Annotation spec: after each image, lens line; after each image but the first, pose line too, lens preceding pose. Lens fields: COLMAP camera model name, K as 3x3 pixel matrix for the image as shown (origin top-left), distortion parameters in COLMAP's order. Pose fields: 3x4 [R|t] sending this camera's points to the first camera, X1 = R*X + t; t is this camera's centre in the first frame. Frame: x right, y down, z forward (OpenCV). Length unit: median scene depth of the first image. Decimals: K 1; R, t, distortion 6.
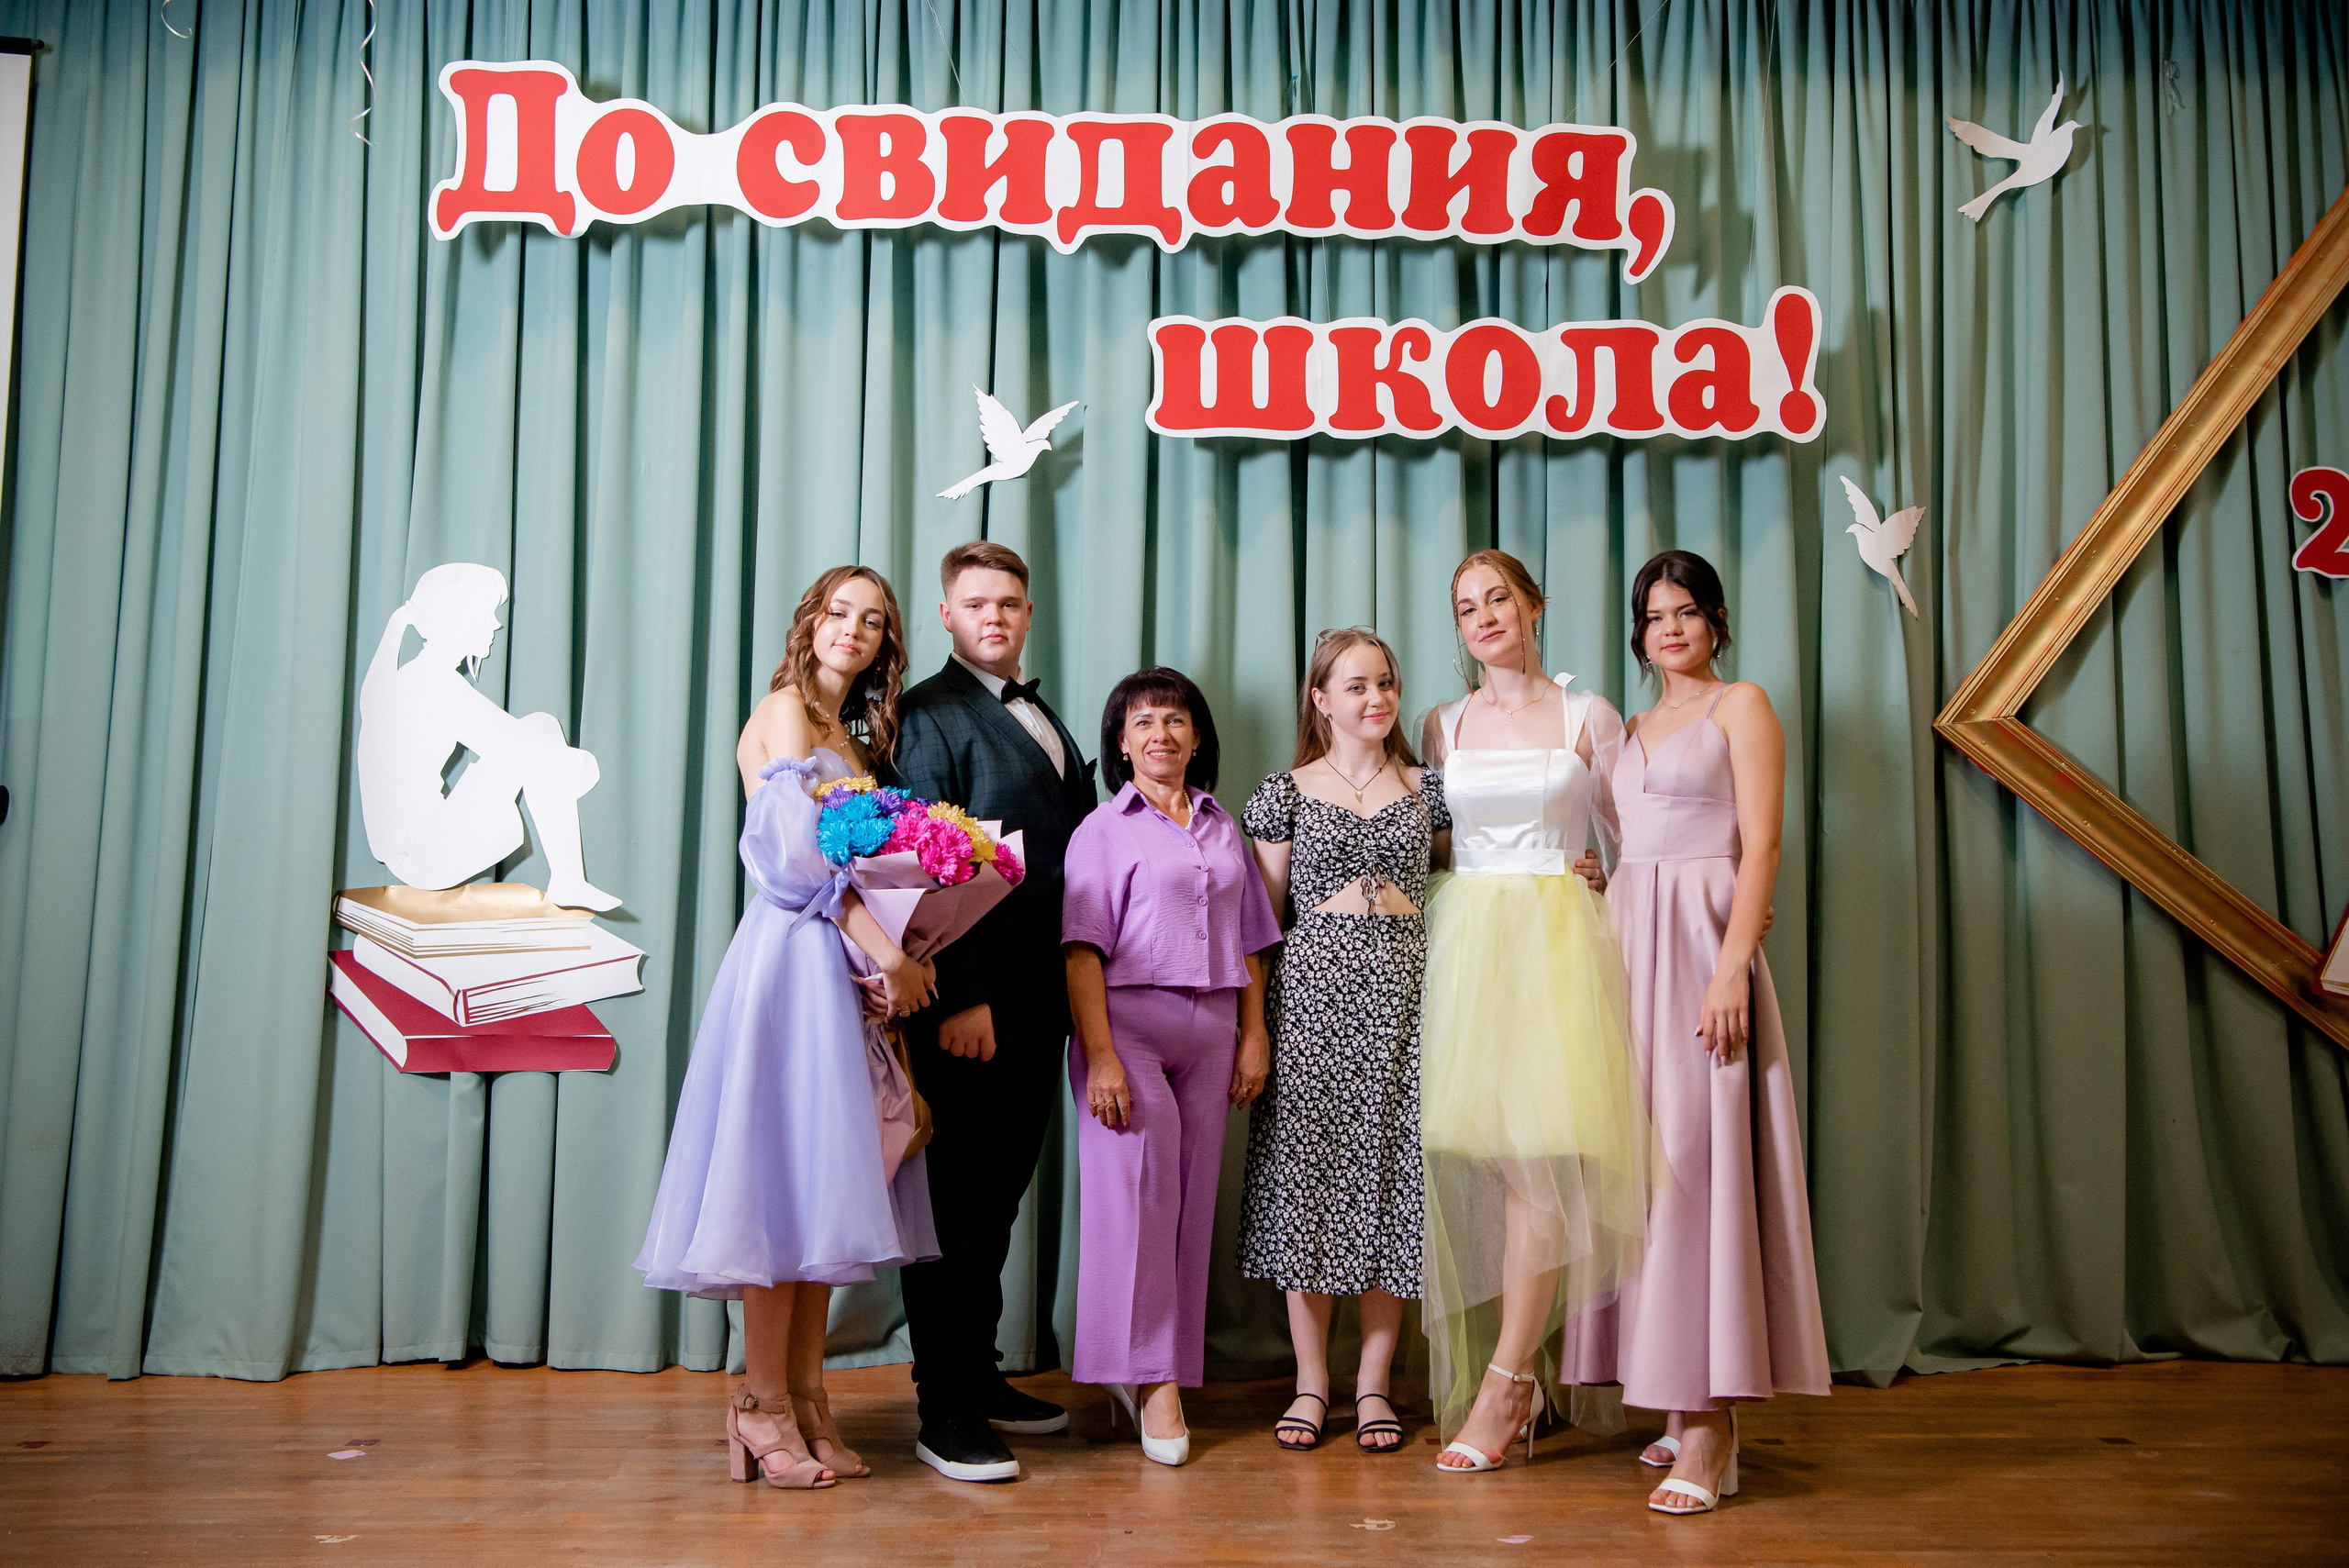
lens RADIAL K [[2257.6, 0, 1171.6], [0, 2257.6, 786.9], [0, 0, 1]] dist [-0.001821, 0.000000]
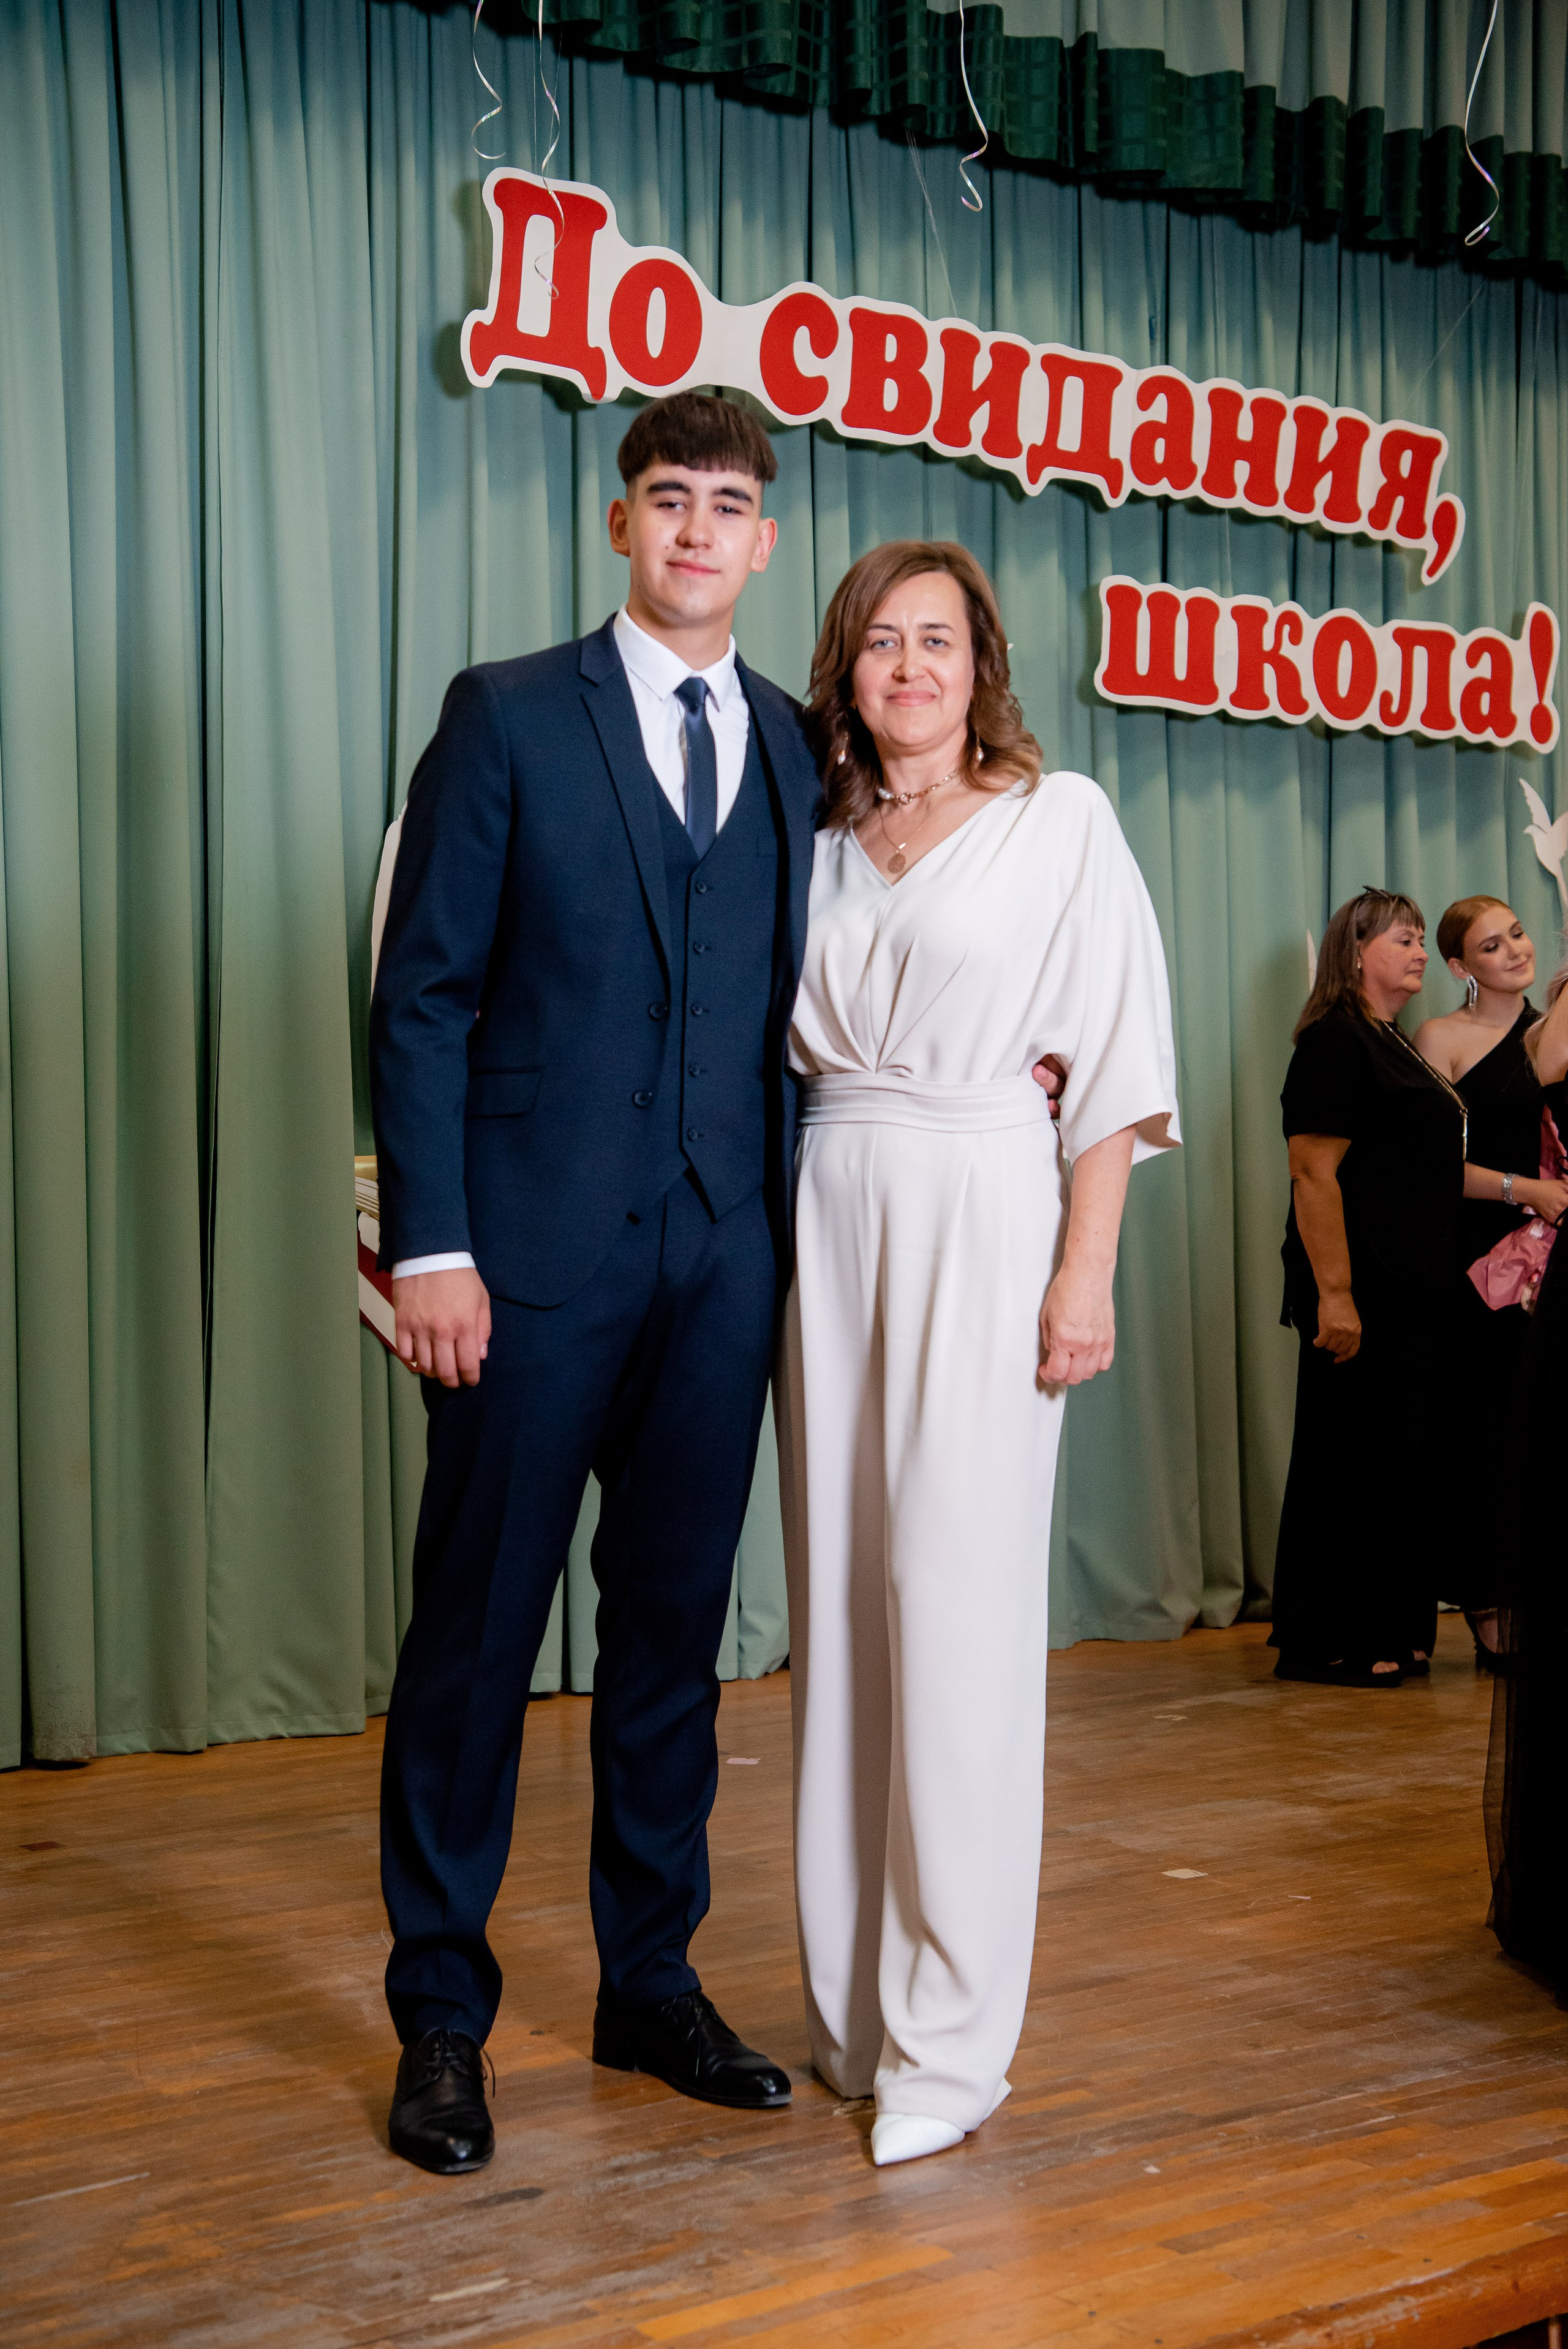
lens RADIAL K [[3106.0, 0, 795.0], [0, 3106.0, 1283.2], [0, 0, 1]] dist [0.131803, 0.000000]
pose [[0.811877, -0.022198, 0.583406, -0.909309], [-0.031908, 0.996096, 0.082304, -0.010207], [-0.582956, -0.085436, 0.808000, -0.040552]]
